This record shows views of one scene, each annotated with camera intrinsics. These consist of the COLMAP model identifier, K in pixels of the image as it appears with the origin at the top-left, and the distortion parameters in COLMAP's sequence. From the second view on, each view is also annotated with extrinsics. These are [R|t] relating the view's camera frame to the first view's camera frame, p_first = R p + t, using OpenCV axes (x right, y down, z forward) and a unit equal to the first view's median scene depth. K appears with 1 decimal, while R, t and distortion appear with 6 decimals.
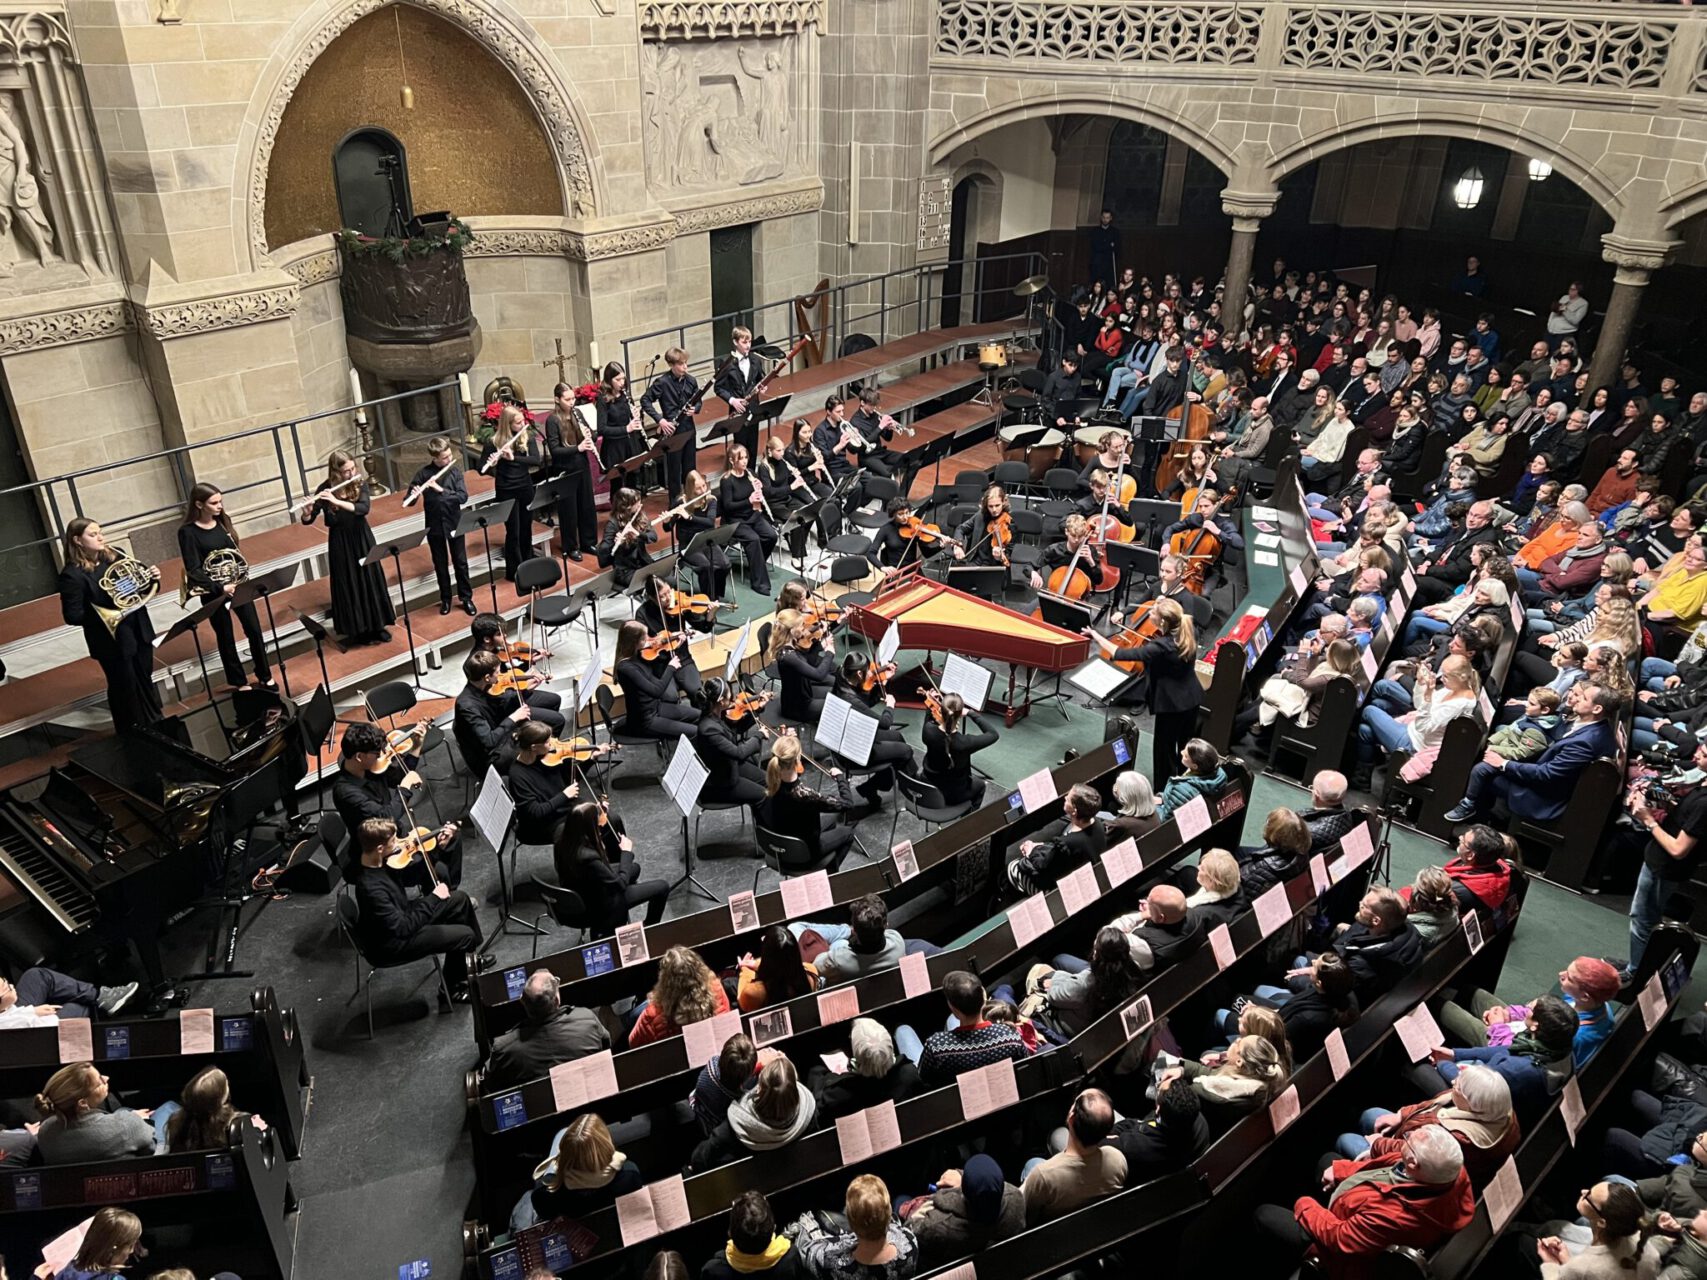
lens RADIAL K [[1279.8, 0, 855.7], [0, 1279.8, 649.1], [0, 0, 1]] dist [0.068847, -0.071358]
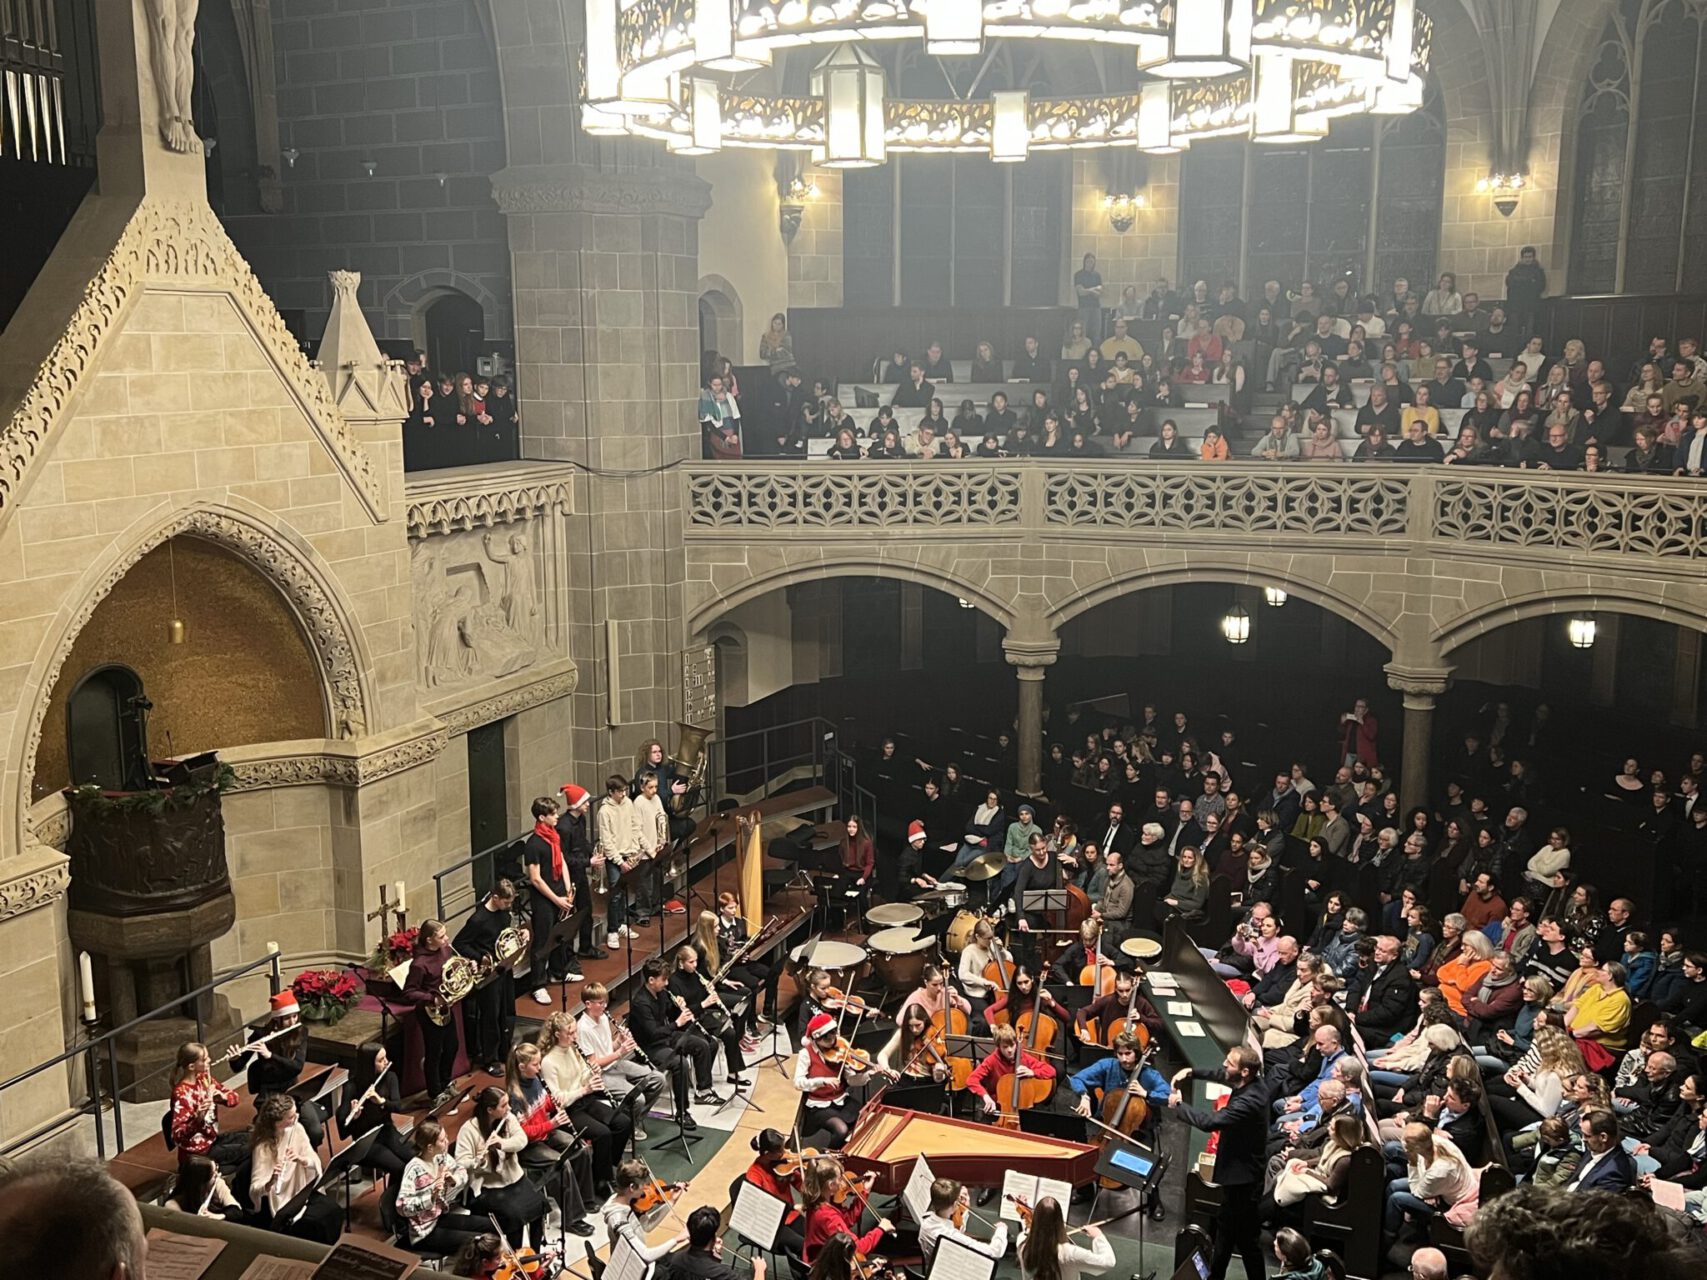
lens RADIAL K [[1684.2, 0, 849.3], [0, 1684.2, 637.6], [0, 0, 1]] dist [0.059731, 0.000000]
pose [[0.954324, -0.075176, 0.289160, -0.216744], [0.161495, 0.944052, -0.287551, -0.021752], [-0.251365, 0.321115, 0.913072, -0.125062]]
